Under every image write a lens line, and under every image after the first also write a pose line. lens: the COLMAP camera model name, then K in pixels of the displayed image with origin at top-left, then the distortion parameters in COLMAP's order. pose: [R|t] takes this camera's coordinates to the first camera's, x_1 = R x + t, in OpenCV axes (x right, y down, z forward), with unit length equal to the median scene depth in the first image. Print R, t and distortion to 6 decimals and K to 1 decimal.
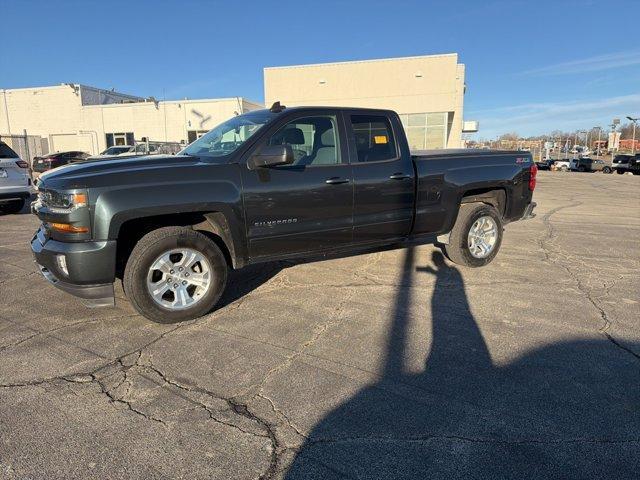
lens RADIAL K [[450.2, 0, 320.3], [0, 450.2, 245.4], [0, 0, 1]] dist [0.044700, -0.056417]
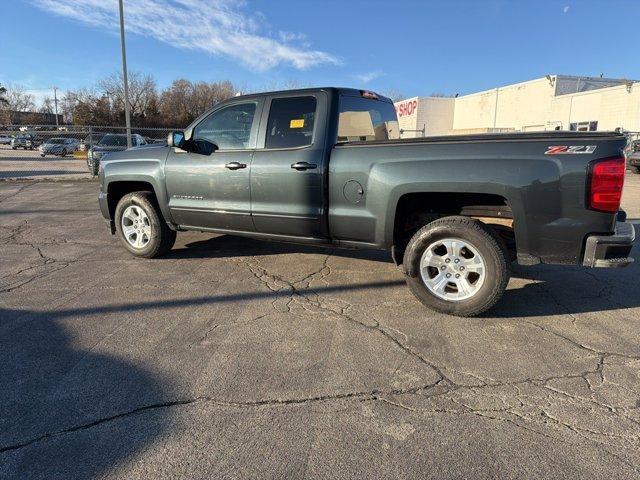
lens RADIAL K [[455.0, 0, 320.0], [0, 455.0, 240.0], [0, 0, 1]] dist [0.059392, -0.076785]
pose [[0.476882, 0.178255, -0.860702, 0.948114], [-0.175916, 0.978764, 0.105238, -0.109424], [0.861184, 0.101225, 0.498113, 0.598447]]
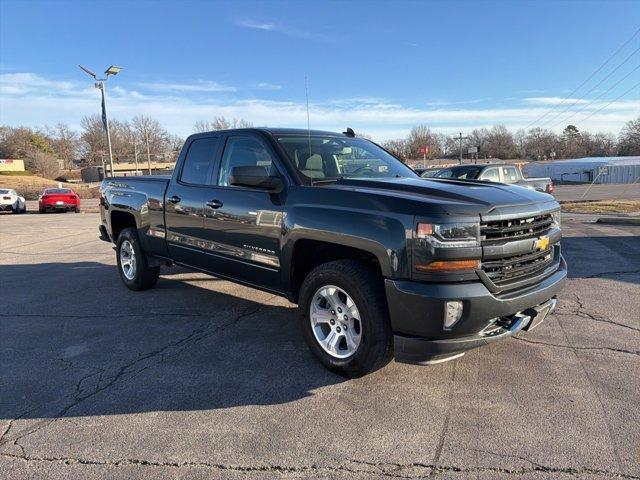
lens RADIAL K [[451.9, 0, 320.0], [0, 451.9, 240.0], [0, 0, 1]] dist [0.097632, -0.126208]
pose [[-0.206439, -0.135211, 0.969072, -1.075814], [0.217983, 0.959160, 0.180264, -0.261840], [-0.953869, 0.248455, -0.168534, 1.224815]]
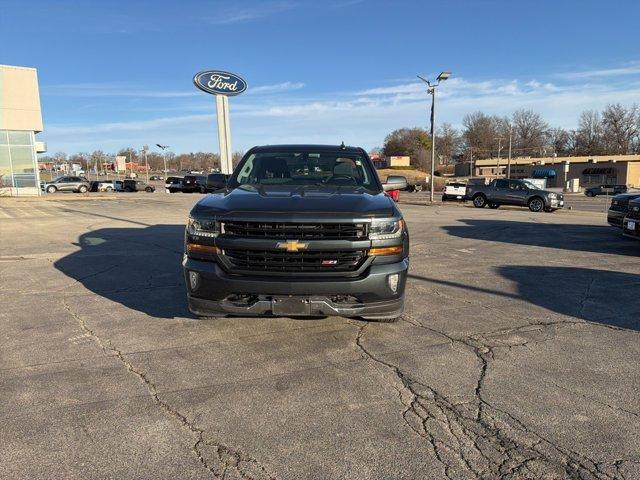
lens RADIAL K [[455.0, 0, 320.0], [0, 455.0, 240.0], [0, 0, 1]] dist [0.059392, -0.076785]
pose [[0.540716, -0.121577, 0.832373, -1.120918], [0.170338, 0.984826, 0.033192, -0.093449], [-0.823778, 0.123838, 0.553221, 0.359921]]
